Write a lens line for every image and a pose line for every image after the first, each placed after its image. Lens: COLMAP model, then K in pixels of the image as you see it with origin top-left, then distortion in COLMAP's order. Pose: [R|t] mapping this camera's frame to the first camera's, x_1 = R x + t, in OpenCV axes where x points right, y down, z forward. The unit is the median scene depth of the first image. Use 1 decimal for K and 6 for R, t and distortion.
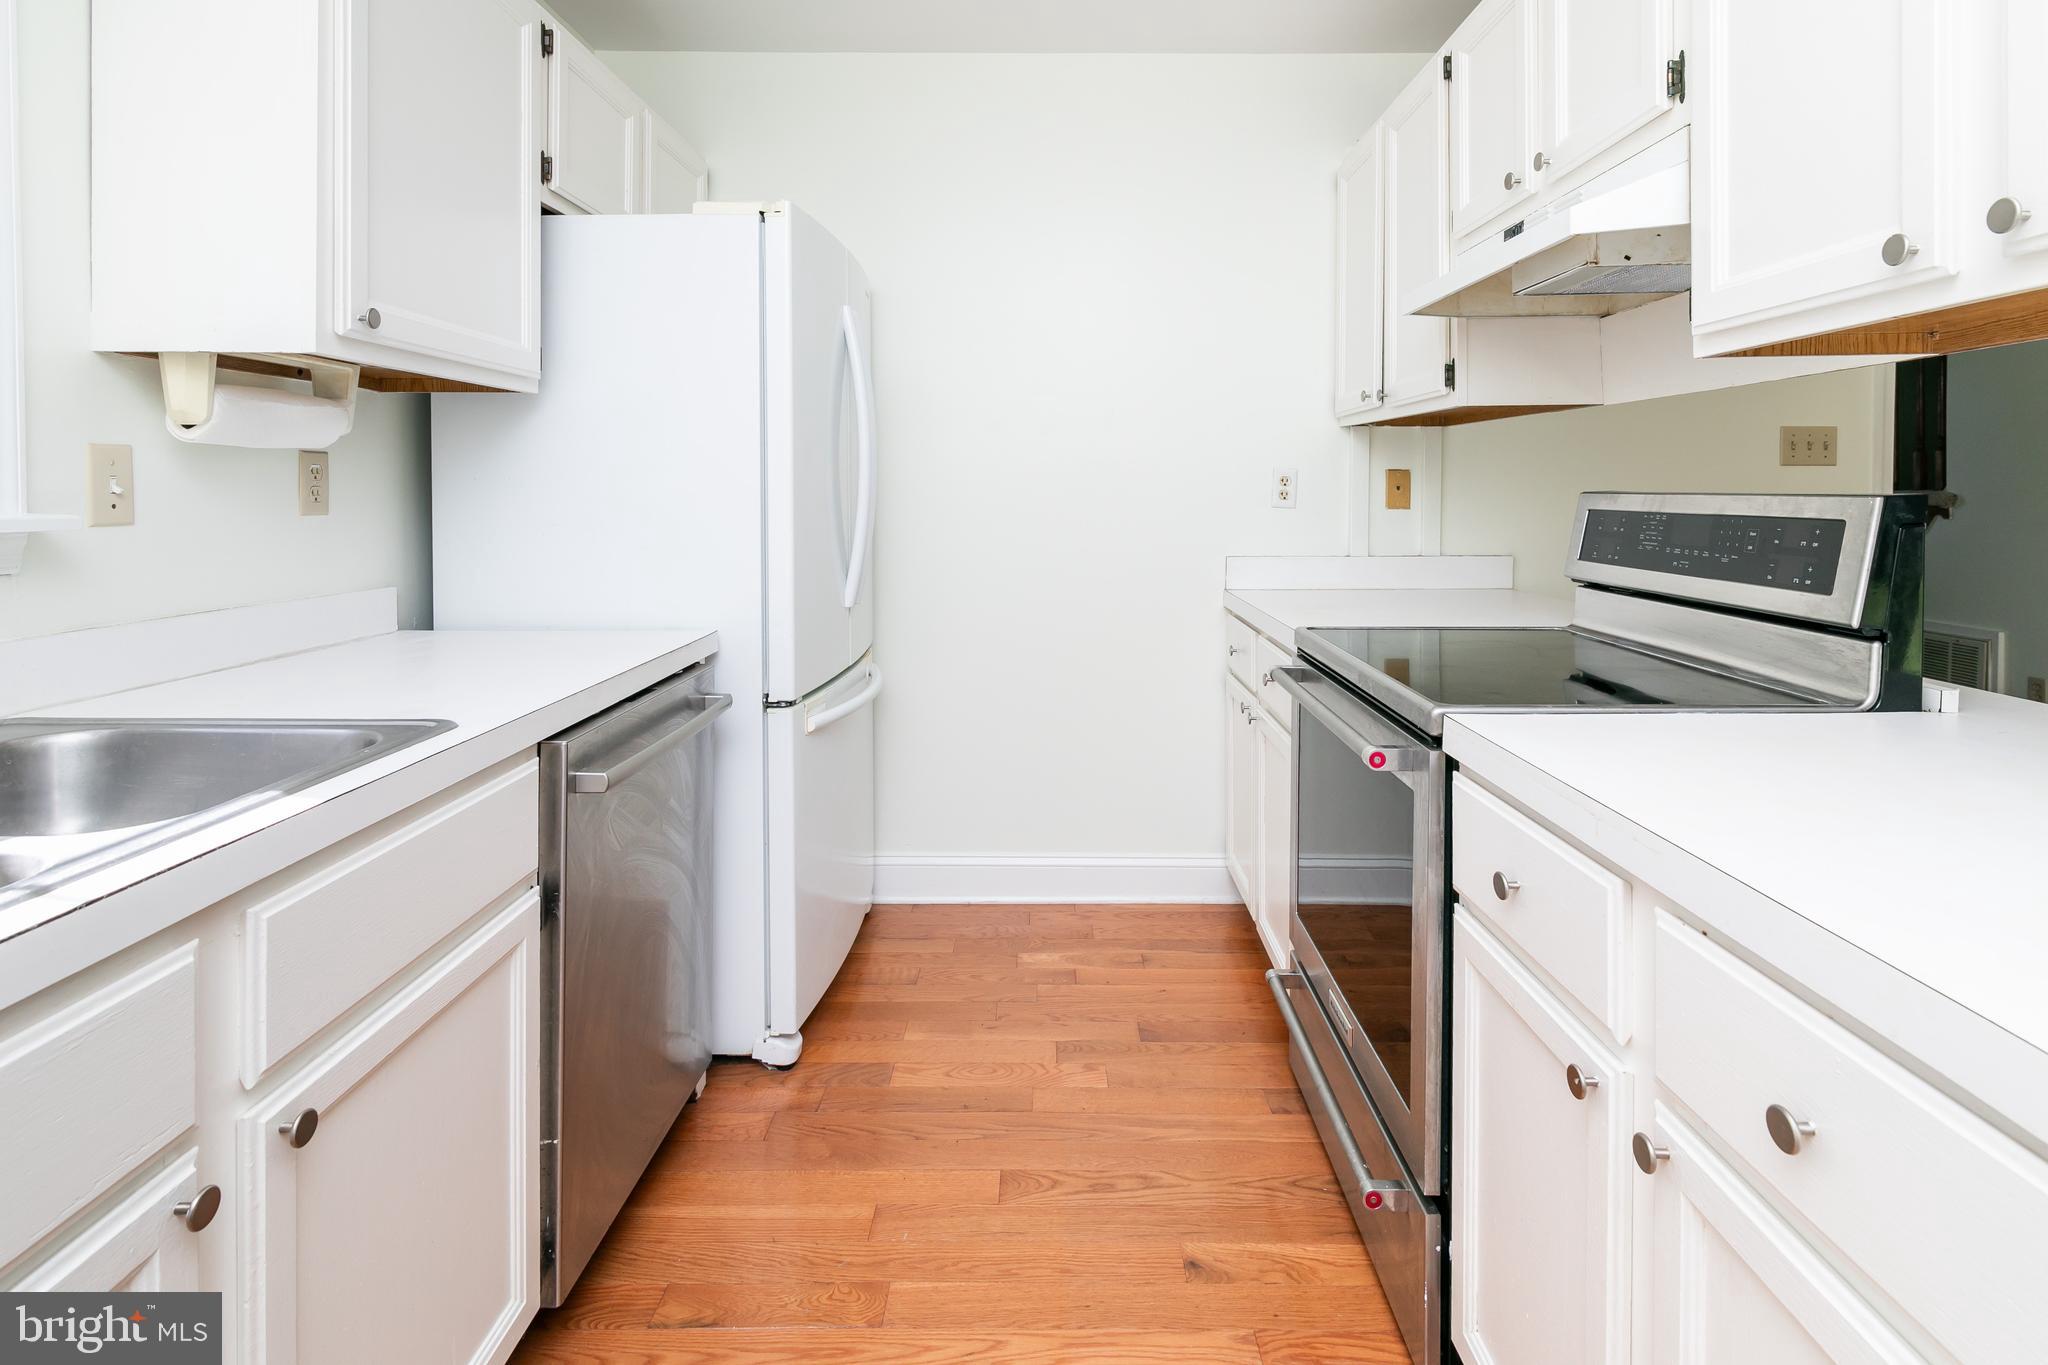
lens RADIAL K [[991.6, 0, 1081.7], [0, 991.6, 509.1], [0, 0, 1]] dist [-0.001468, -0.000732]
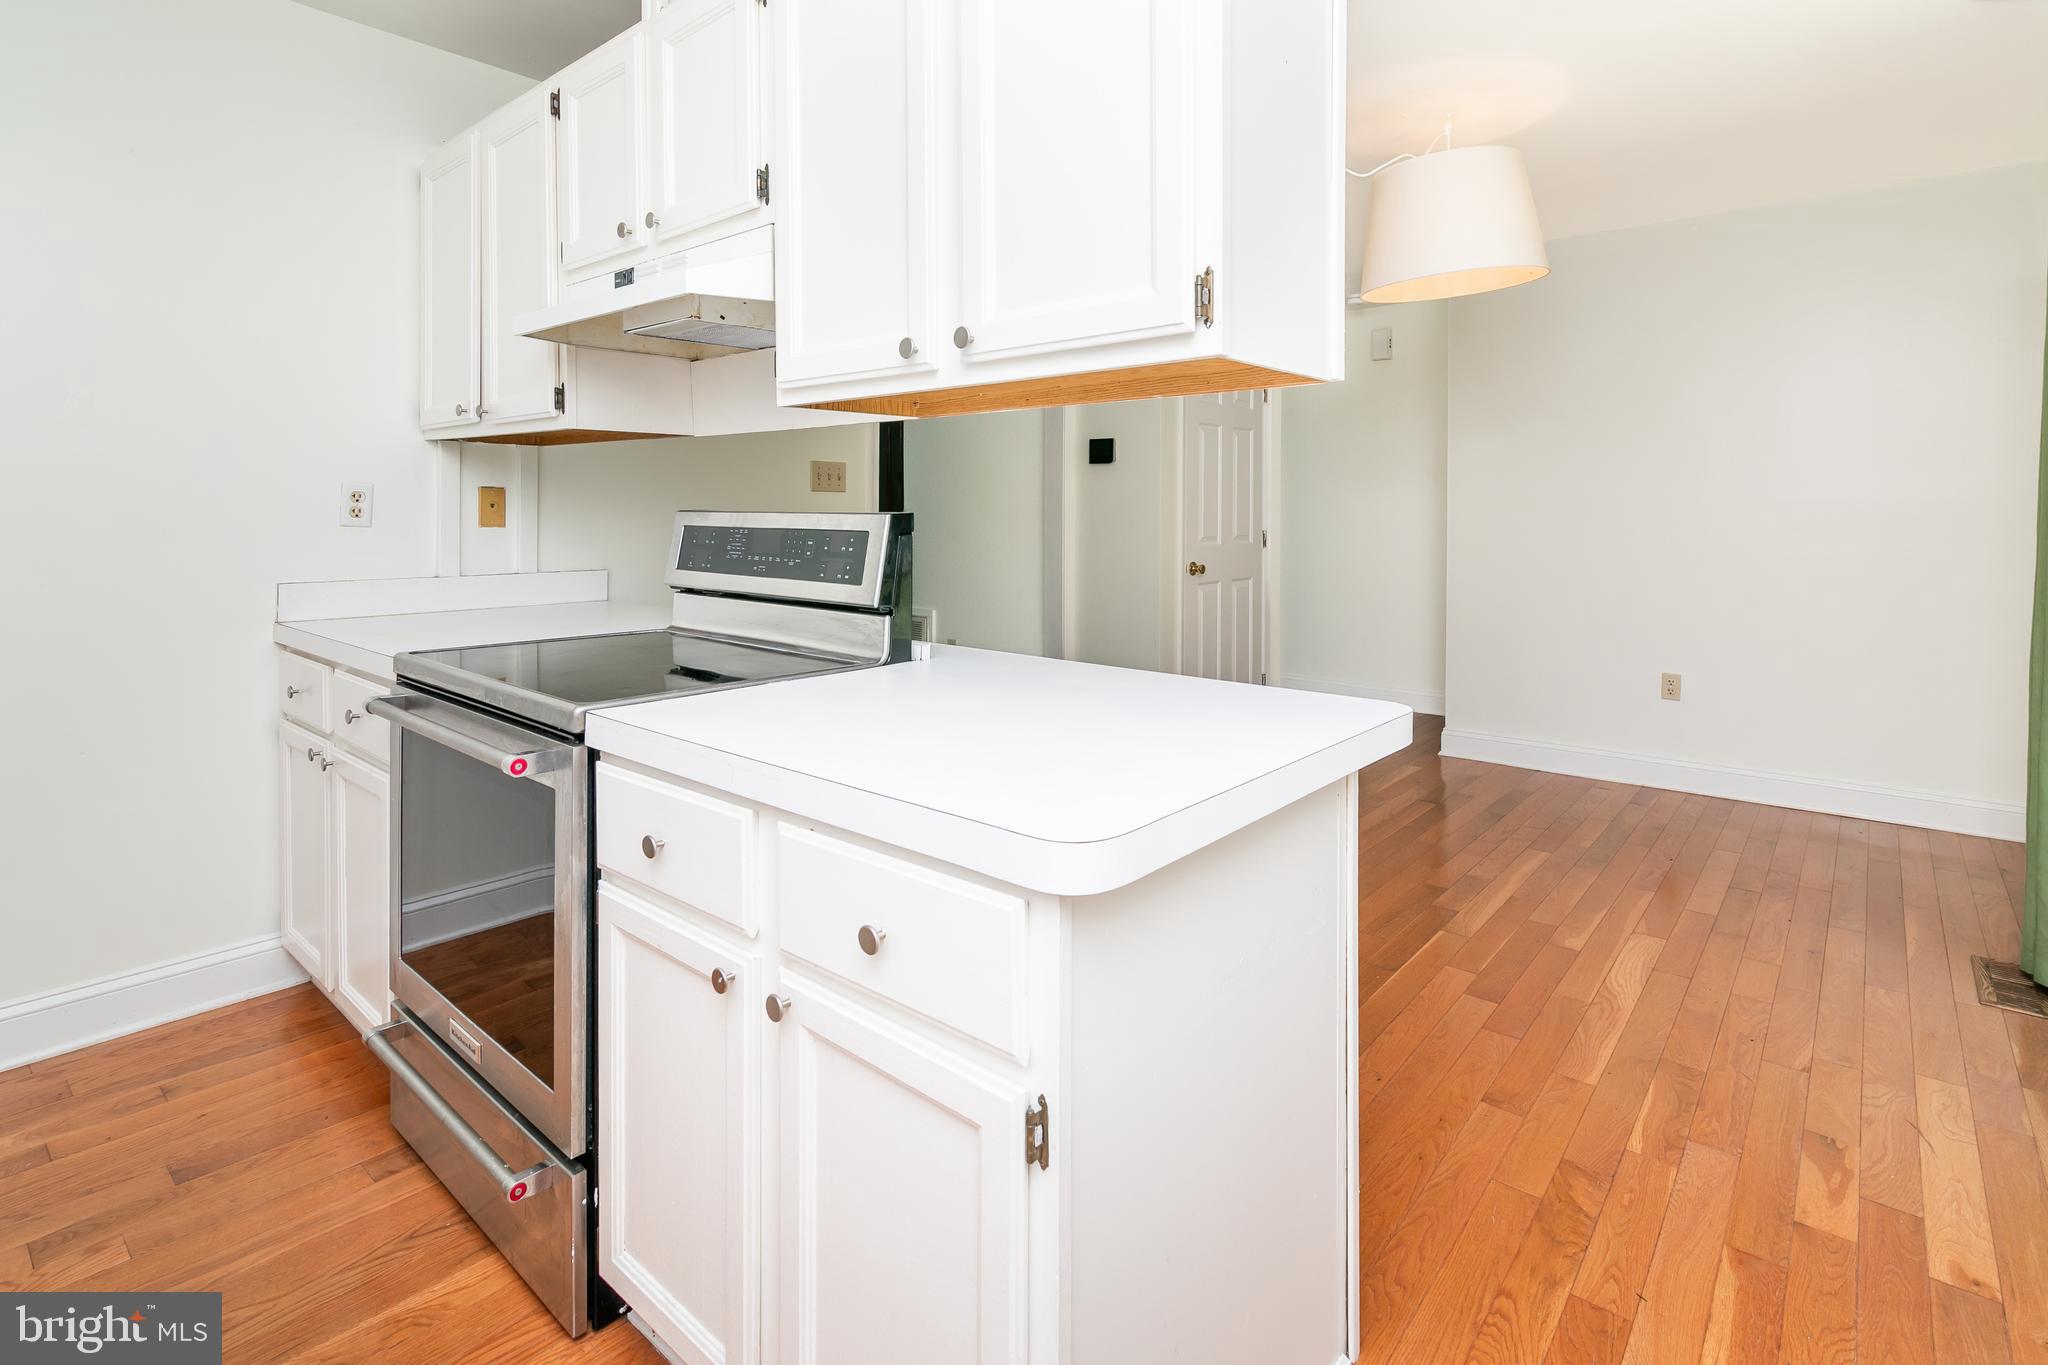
lens RADIAL K [[1000.2, 0, 1014.9], [0, 1000.2, 538.1], [0, 0, 1]] dist [-0.003722, -0.000029]
pose [[0.659235, -0.014003, 0.751807, -0.125515], [0.007940, 0.999900, 0.011662, 0.004962], [-0.751895, -0.001719, 0.659280, -0.070876]]
